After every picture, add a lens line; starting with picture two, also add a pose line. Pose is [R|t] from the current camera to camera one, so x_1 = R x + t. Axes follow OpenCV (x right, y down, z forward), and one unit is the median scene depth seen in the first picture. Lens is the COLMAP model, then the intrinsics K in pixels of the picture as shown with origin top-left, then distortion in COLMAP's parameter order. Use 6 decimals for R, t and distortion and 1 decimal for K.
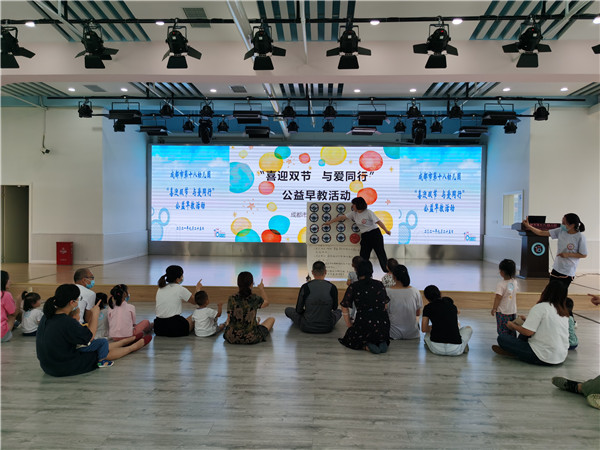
lens RADIAL K [[474.9, 0, 302.0], [0, 474.9, 225.7], [0, 0, 1]] dist [0.040543, -0.030337]
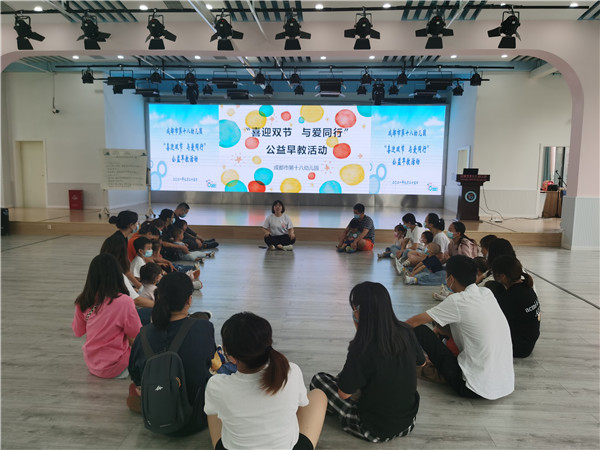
lens RADIAL K [[474.9, 0, 297.7], [0, 474.9, 225.7], [0, 0, 1]] dist [0.040543, -0.030337]
pose [[0.999592, 0.005384, -0.028066, 0.086294], [-0.002593, 0.995129, 0.098550, 0.004012], [0.028460, -0.098437, 0.994736, -0.168411]]
